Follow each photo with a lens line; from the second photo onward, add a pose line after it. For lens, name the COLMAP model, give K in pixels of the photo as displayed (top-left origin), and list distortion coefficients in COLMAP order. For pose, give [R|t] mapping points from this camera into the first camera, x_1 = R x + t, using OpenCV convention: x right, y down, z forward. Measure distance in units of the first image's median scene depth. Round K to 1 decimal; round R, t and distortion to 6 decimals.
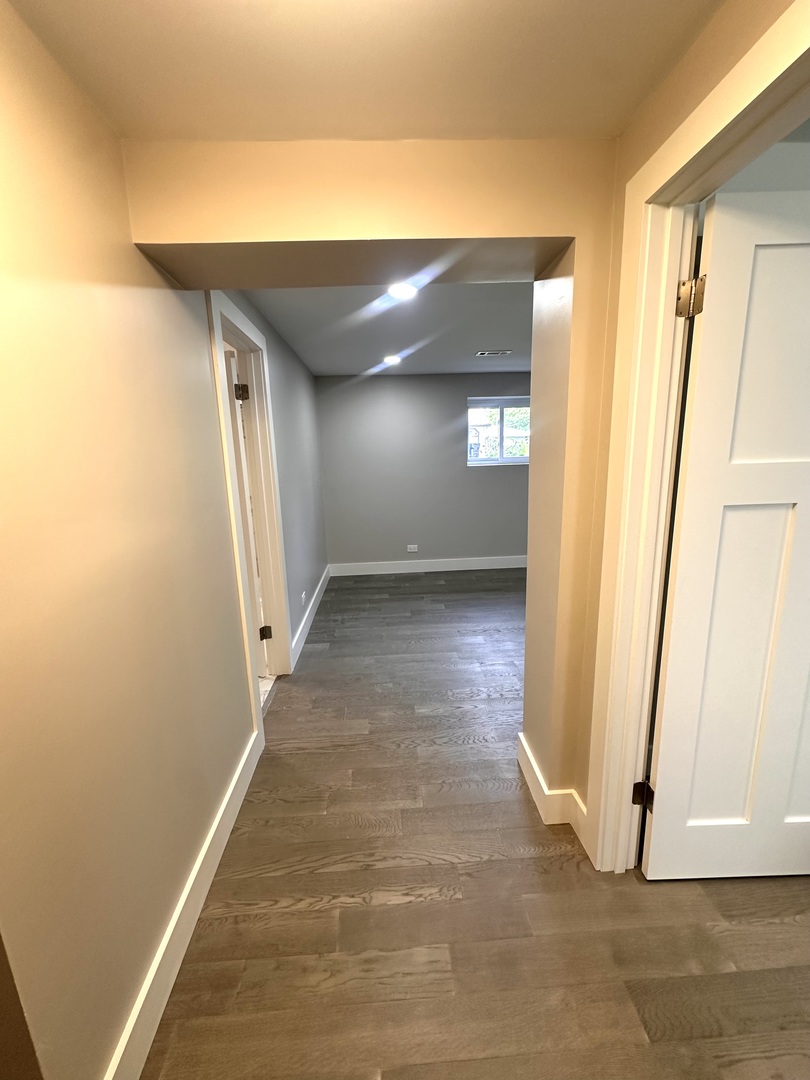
lens RADIAL K [[431.7, 0, 405.4], [0, 431.7, 538.7], [0, 0, 1]] dist [-0.002519, 0.000690]
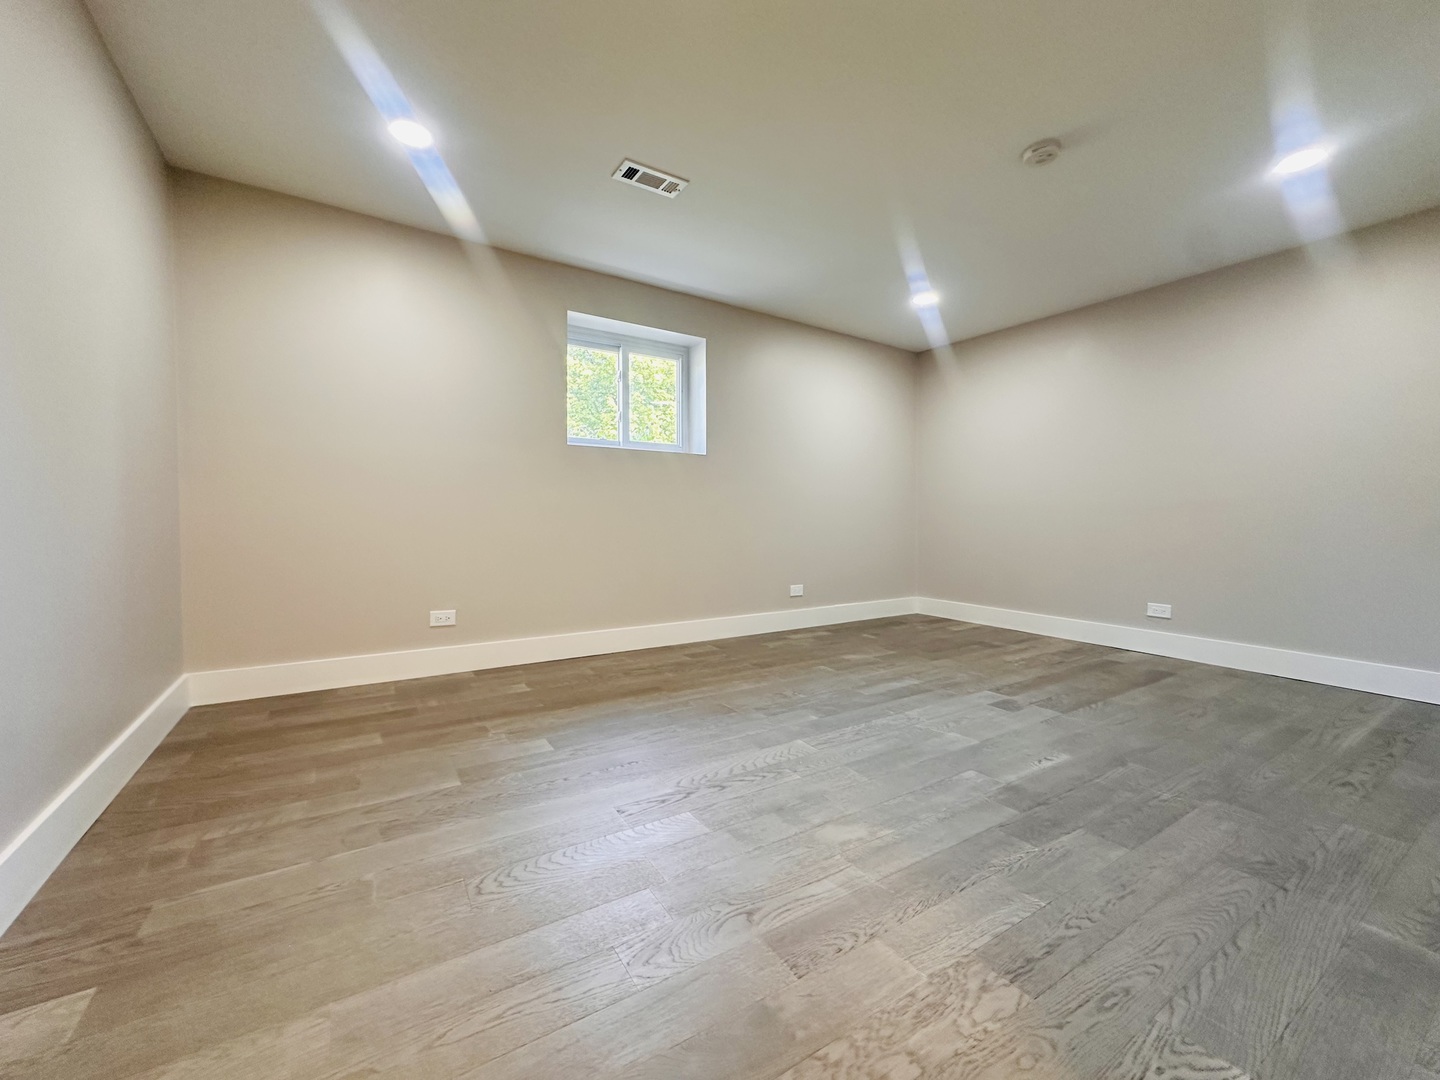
lens RADIAL K [[575.6, 0, 716.6], [0, 575.6, 537.7], [0, 0, 1]] dist [-0.002519, 0.000690]
pose [[0.872153, 0.019600, 0.488841, -0.035483], [0.063600, 0.986176, -0.153010, 0.061152], [-0.485082, 0.164539, 0.858850, 0.442671]]
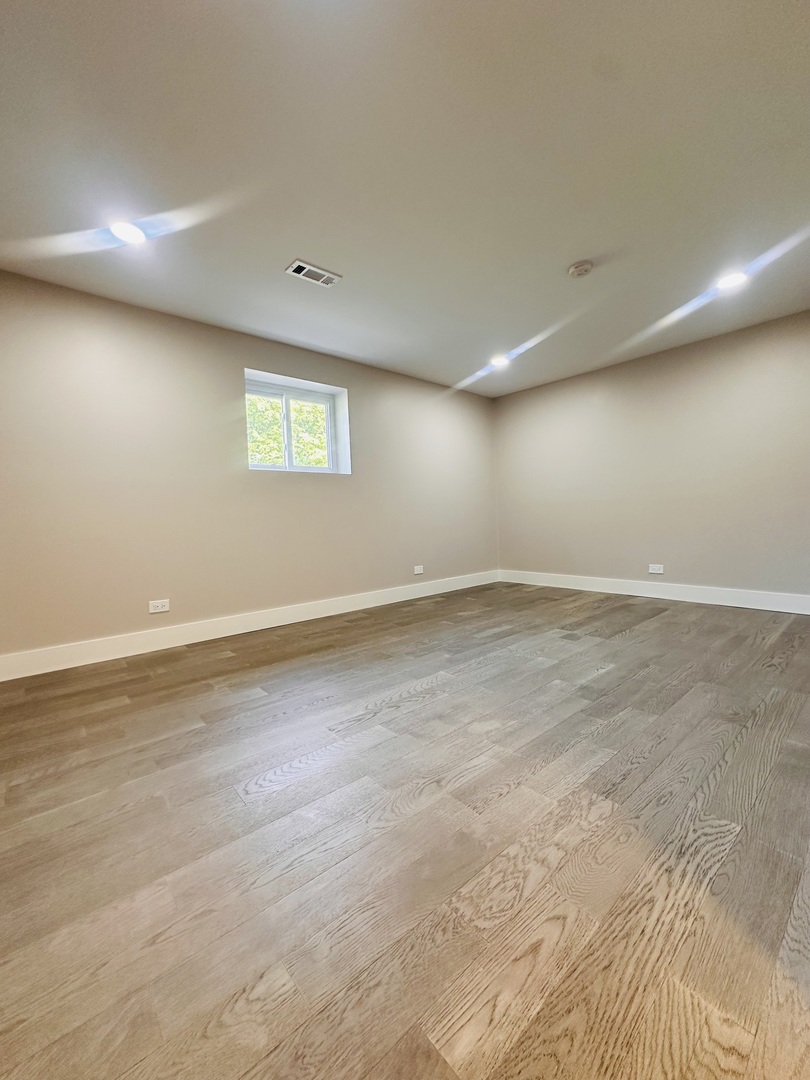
lens RADIAL K [[431.7, 0, 403.7], [0, 431.7, 538.3], [0, 0, 1]] dist [-0.002519, 0.000690]
pose [[0.789970, -0.024354, 0.612661, -0.093110], [0.130330, 0.983046, -0.128972, 0.062346], [-0.599134, 0.181733, 0.779751, 0.441991]]
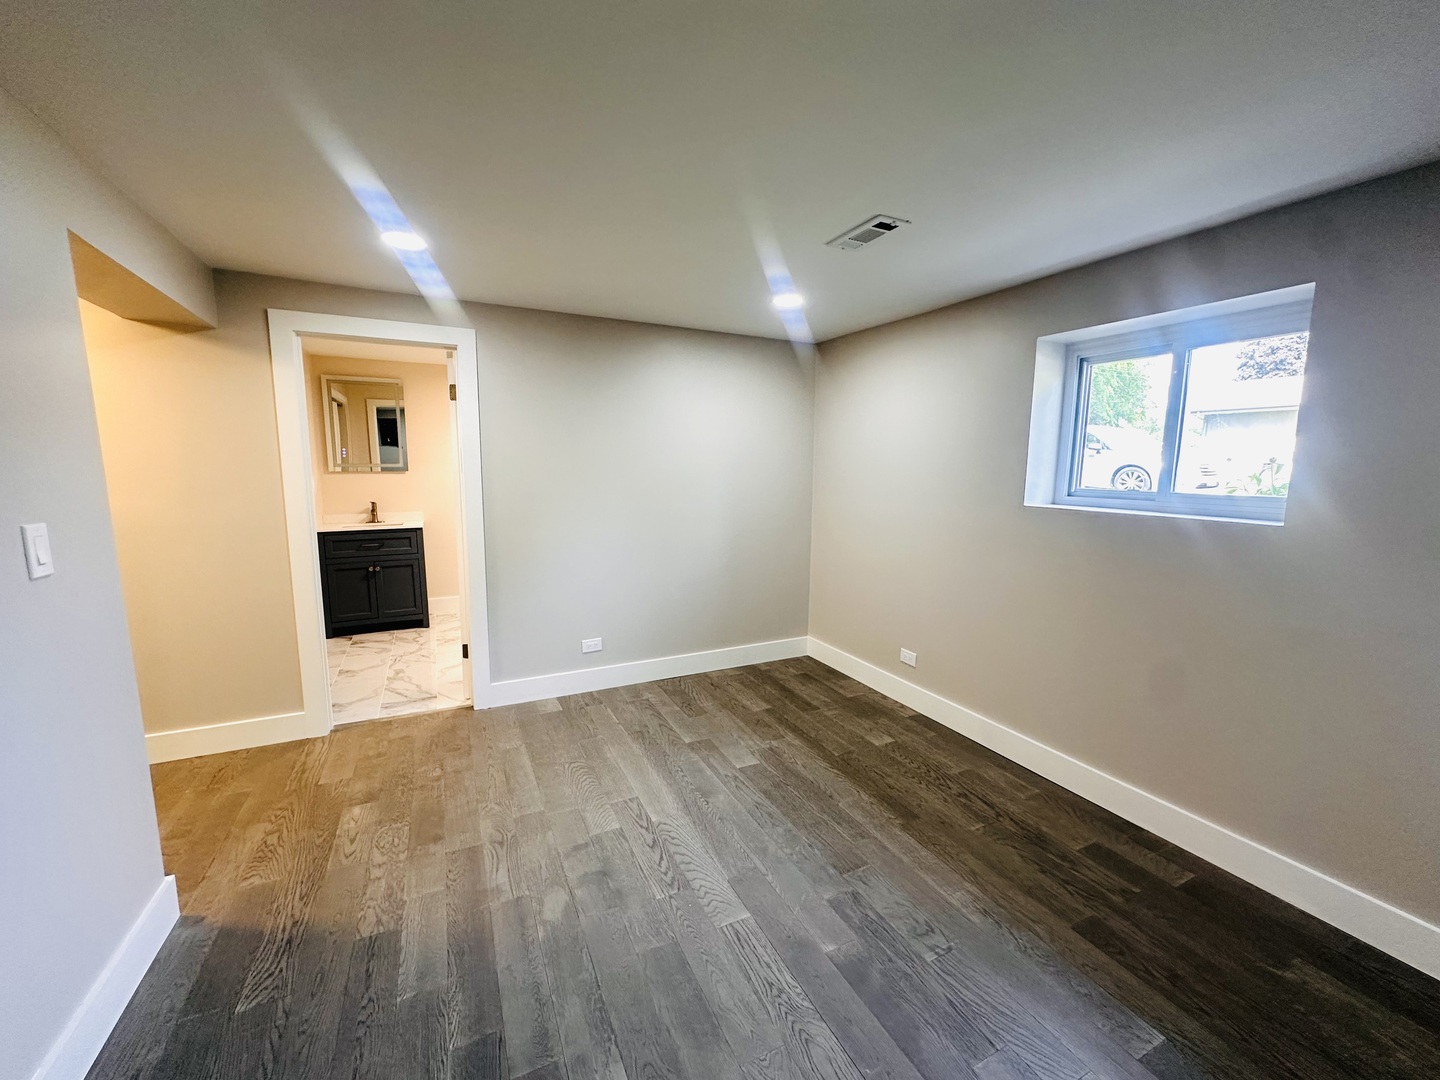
lens RADIAL K [[575.6, 0, 720.3], [0, 575.6, 543.7], [0, 0, 1]] dist [-0.002519, 0.000690]
pose [[0.391174, 0.162296, -0.905894, 0.641058], [-0.206334, 0.974736, 0.085532, -0.147255], [0.896889, 0.153458, 0.414778, 0.639769]]
